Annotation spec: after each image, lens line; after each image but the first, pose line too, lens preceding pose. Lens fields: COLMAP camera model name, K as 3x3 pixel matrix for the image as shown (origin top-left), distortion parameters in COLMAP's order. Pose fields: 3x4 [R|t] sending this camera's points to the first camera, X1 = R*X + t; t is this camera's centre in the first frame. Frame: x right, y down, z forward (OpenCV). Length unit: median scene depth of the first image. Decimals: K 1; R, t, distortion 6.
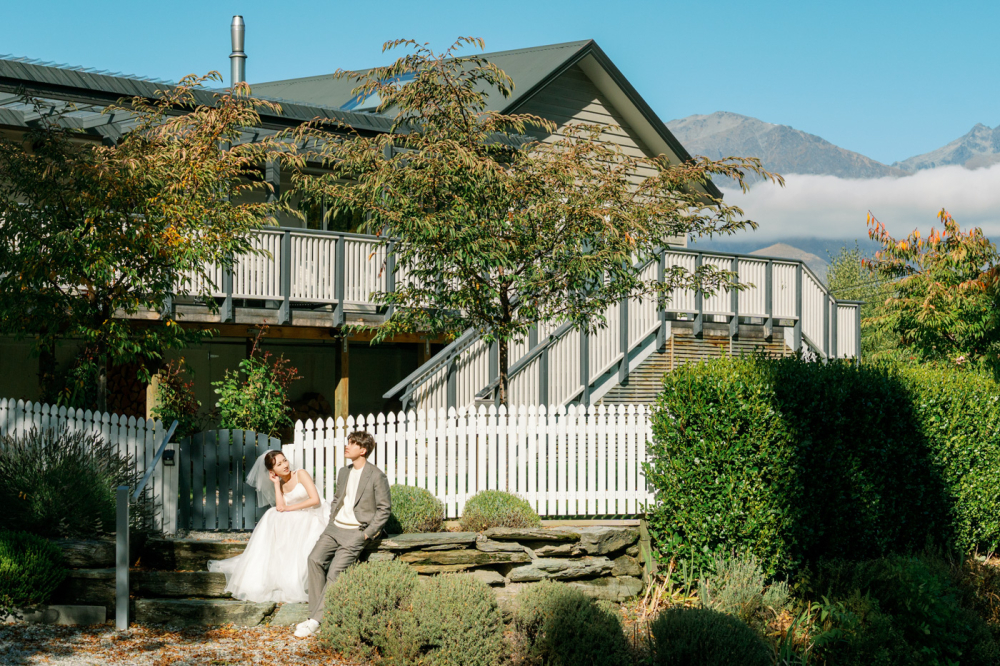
lens RADIAL K [[2081.9, 0, 500.0], [0, 2081.9, 333.0], [0, 0, 1]] dist [-0.022638, -0.051424]
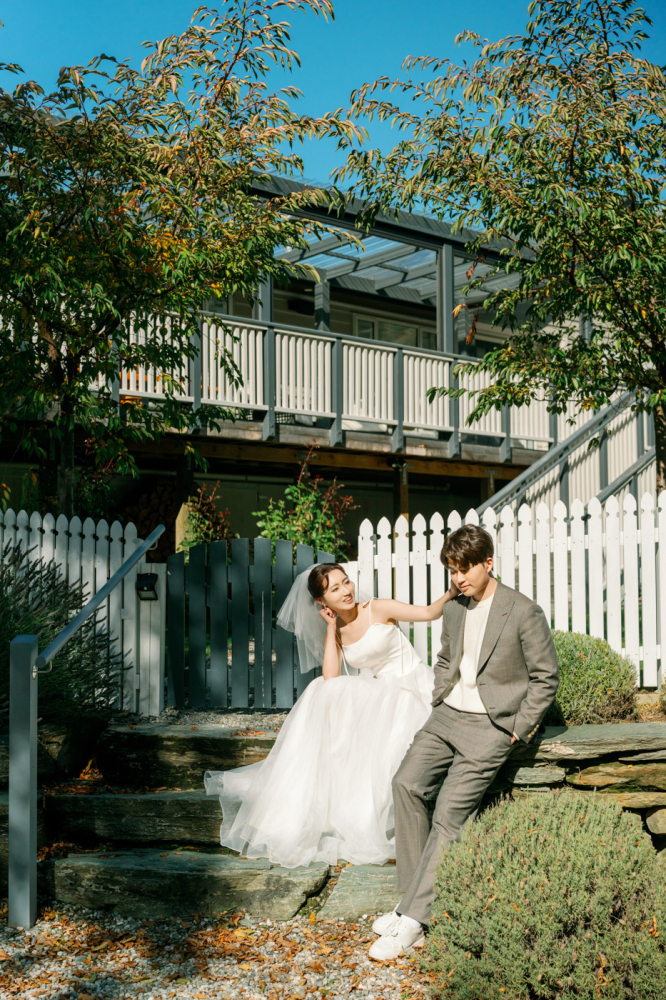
lens RADIAL K [[1379.7, 0, 333.0], [0, 1379.7, 500.0], [0, 0, 1]] dist [-0.008862, 0.033477]
pose [[0.994439, -0.014707, -0.104286, -0.065409], [0.012254, 0.999634, -0.024123, 0.045453], [0.104603, 0.022711, 0.994255, 0.615388]]
